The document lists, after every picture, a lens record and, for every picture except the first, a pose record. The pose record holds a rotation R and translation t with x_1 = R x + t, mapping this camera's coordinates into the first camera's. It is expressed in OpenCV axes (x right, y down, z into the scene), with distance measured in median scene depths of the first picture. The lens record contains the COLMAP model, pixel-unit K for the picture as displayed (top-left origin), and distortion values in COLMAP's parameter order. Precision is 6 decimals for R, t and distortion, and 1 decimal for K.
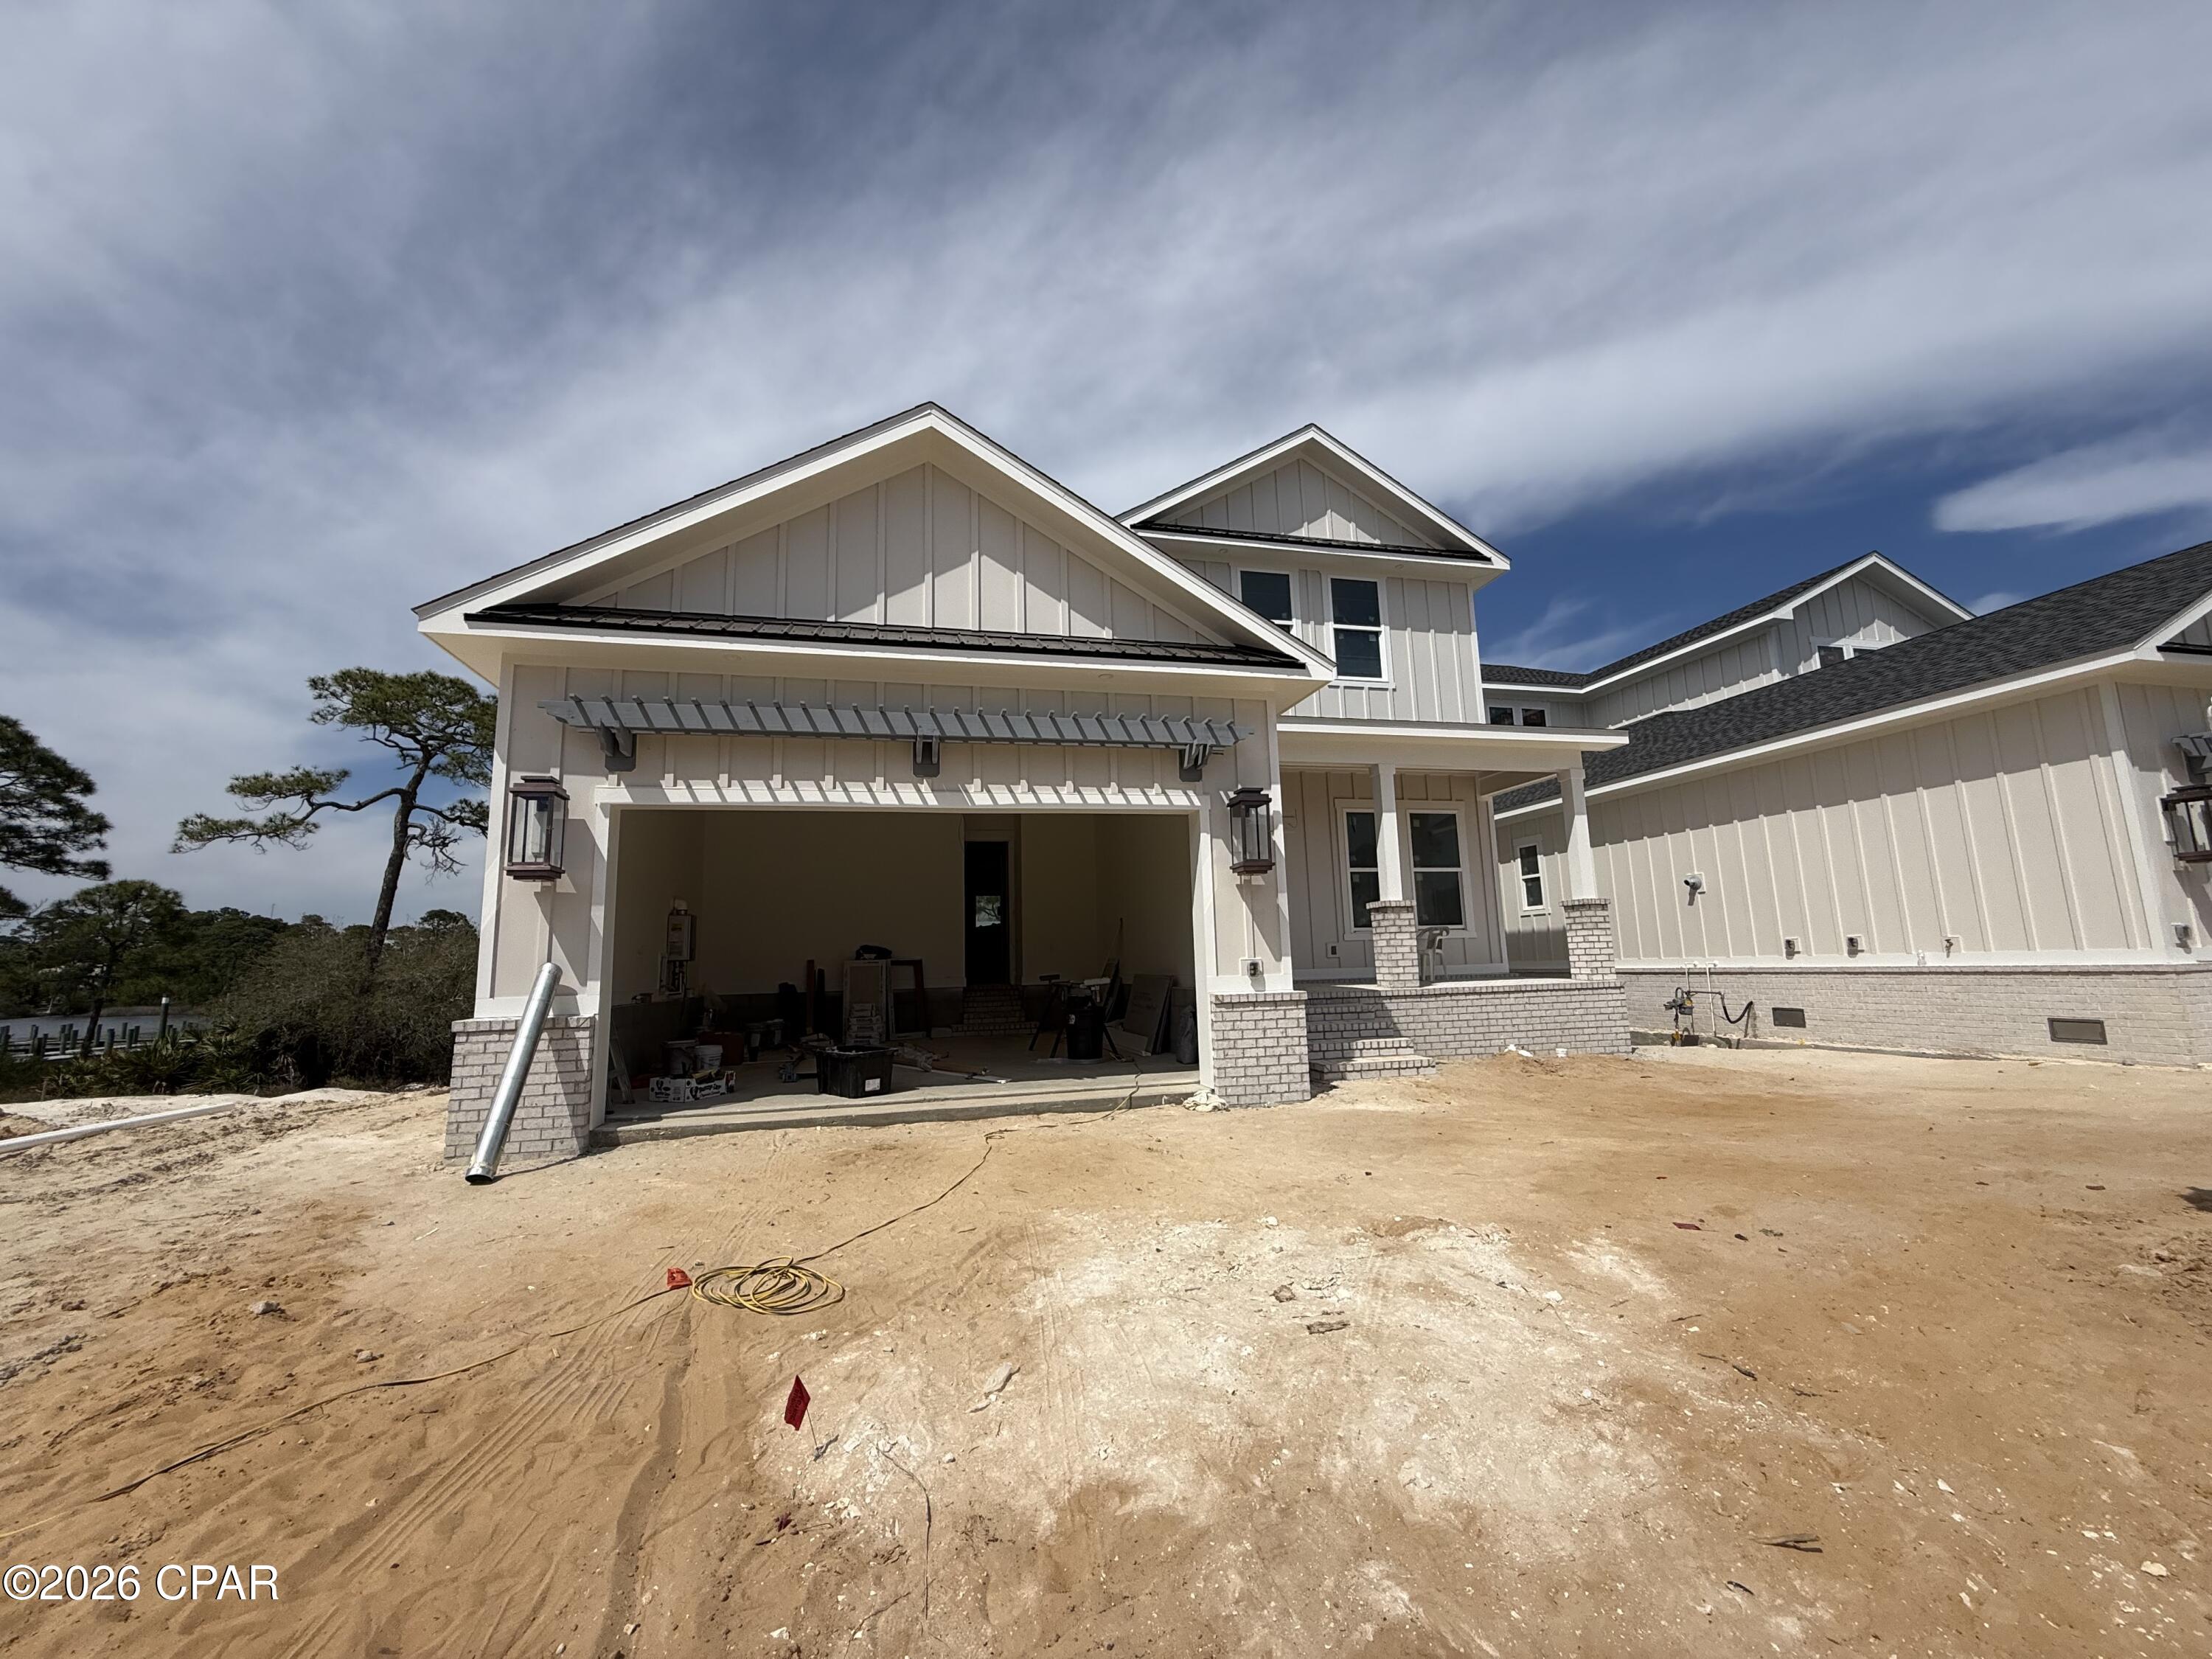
lens RADIAL K [[891.1, 0, 1098.3], [0, 891.1, 829.5], [0, 0, 1]] dist [-0.002174, 0.001501]
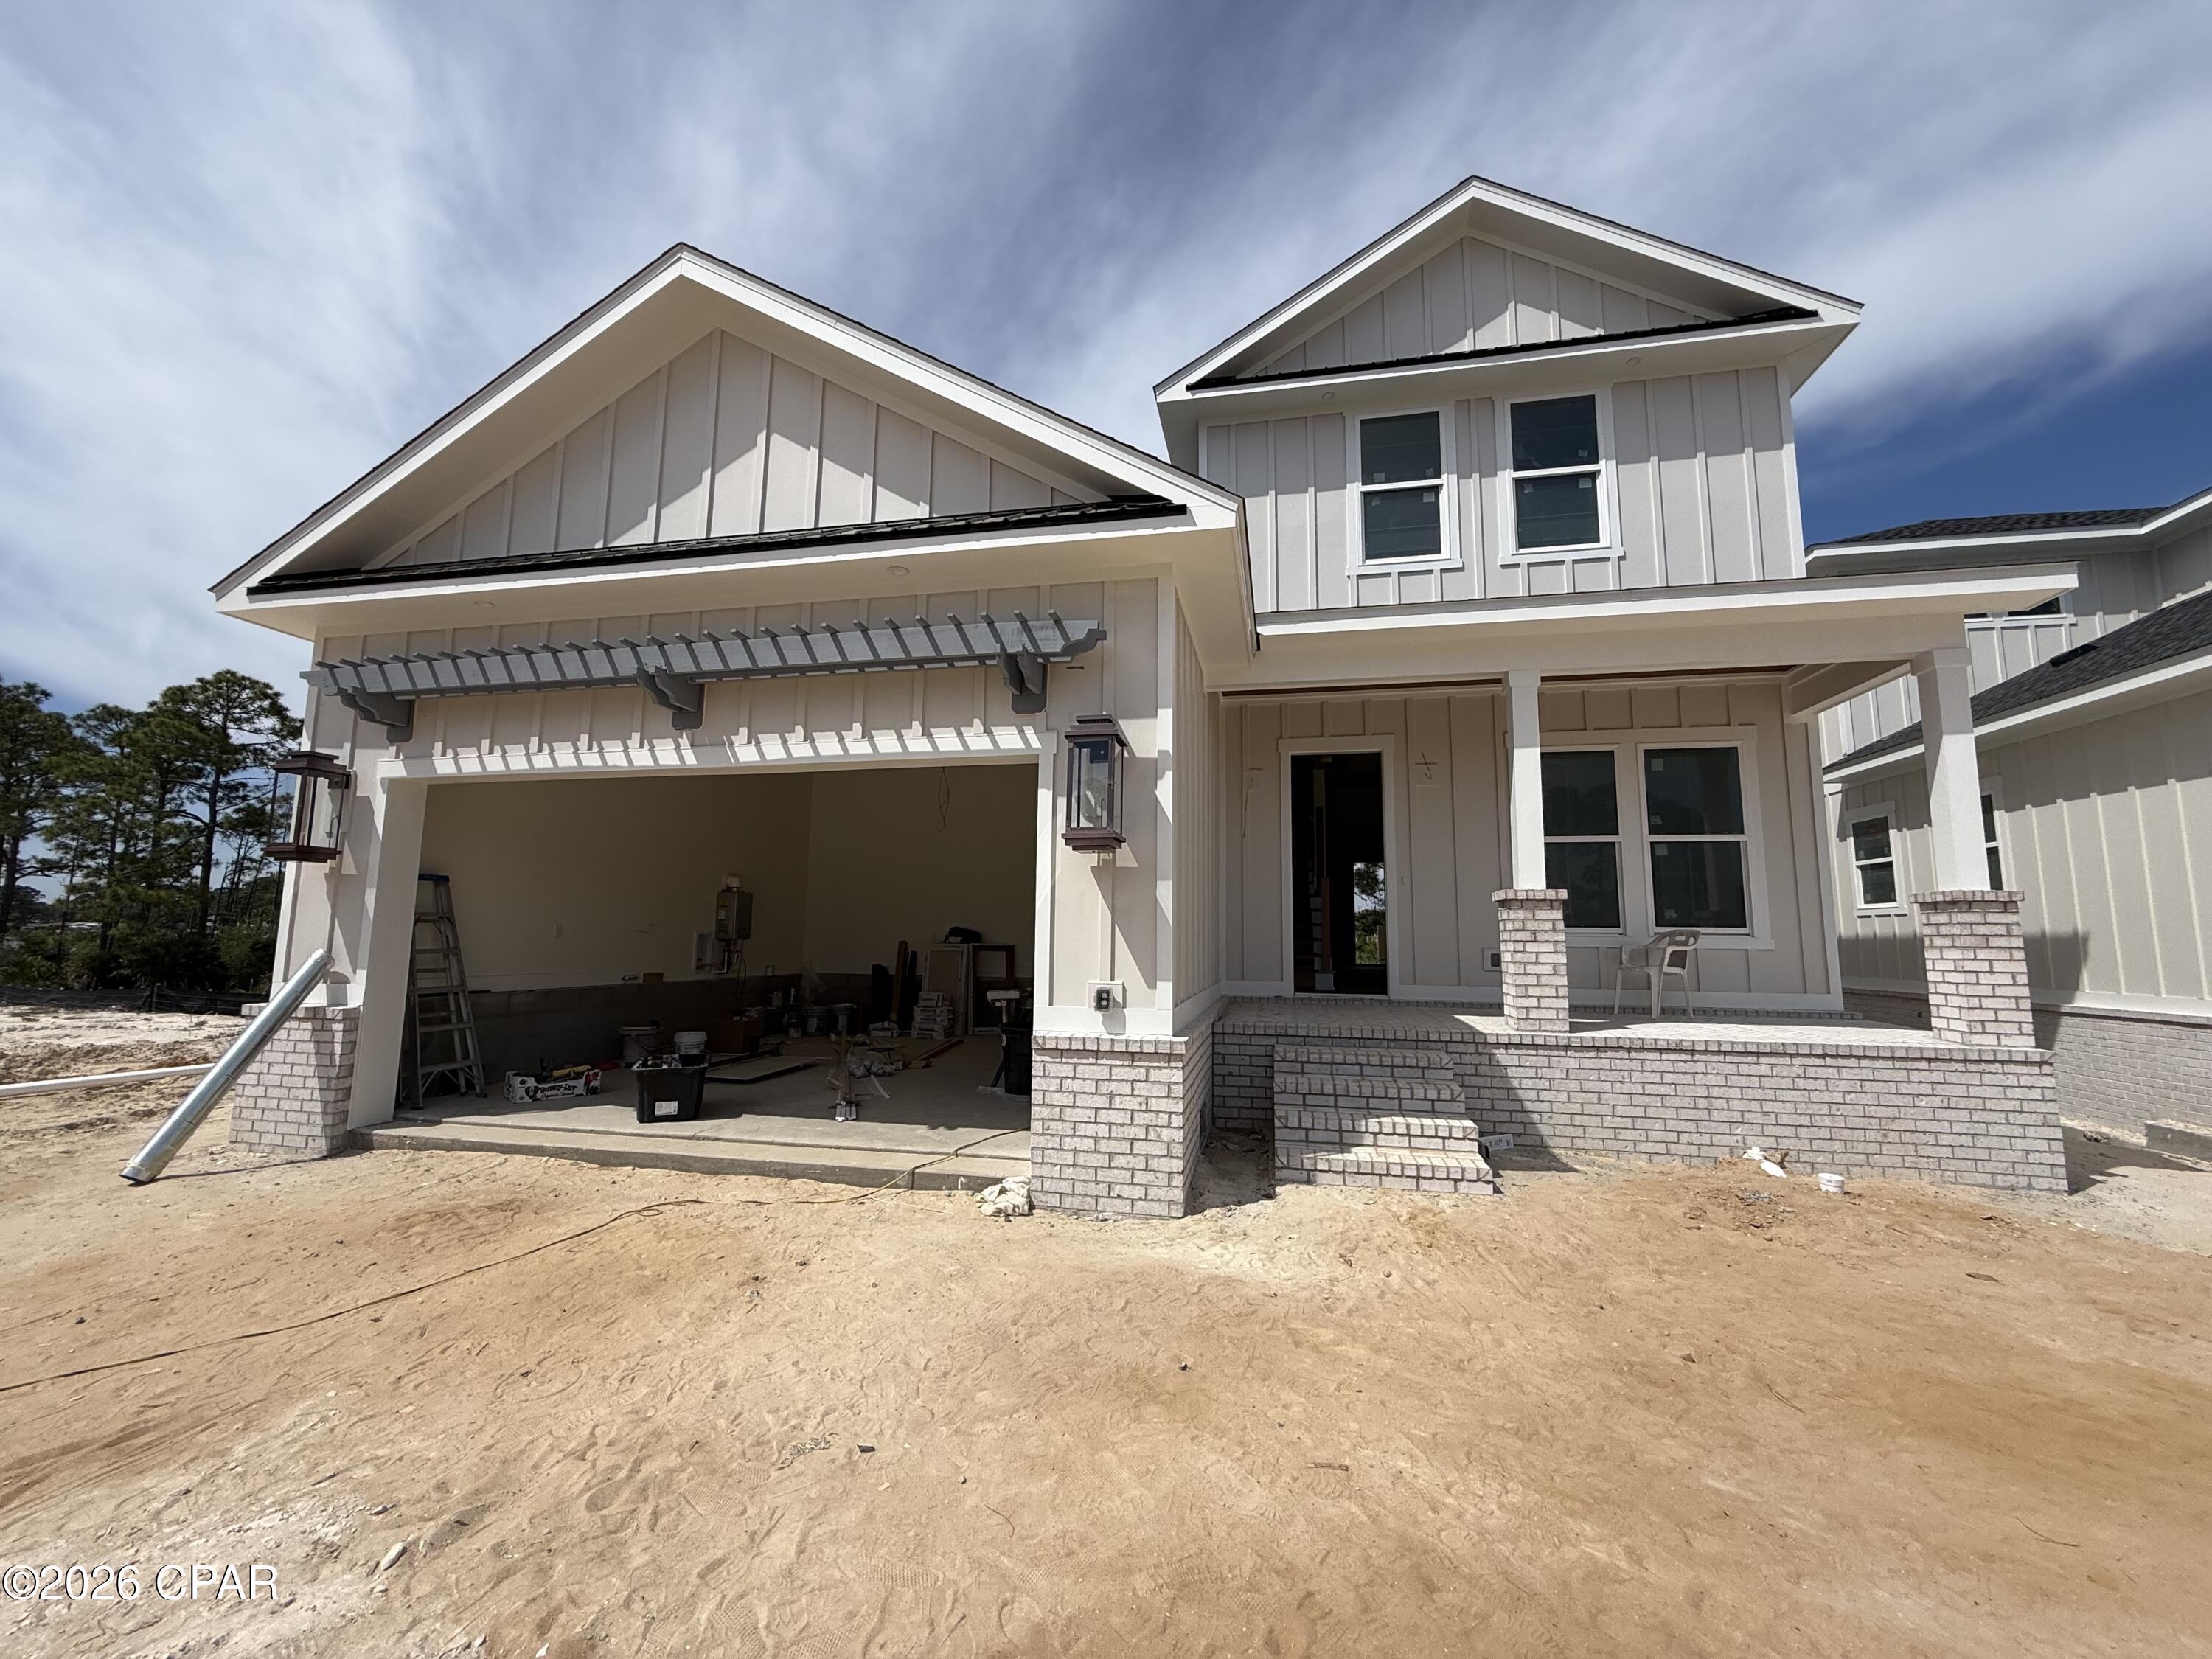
lens RADIAL K [[891.1, 0, 1105.7], [0, 891.1, 829.1], [0, 0, 1]] dist [-0.002174, 0.001501]
pose [[0.900988, -0.013595, -0.433631, 0.447780], [0.028088, 0.999240, 0.027034, 0.016985], [0.432934, -0.036537, 0.900685, 0.420944]]
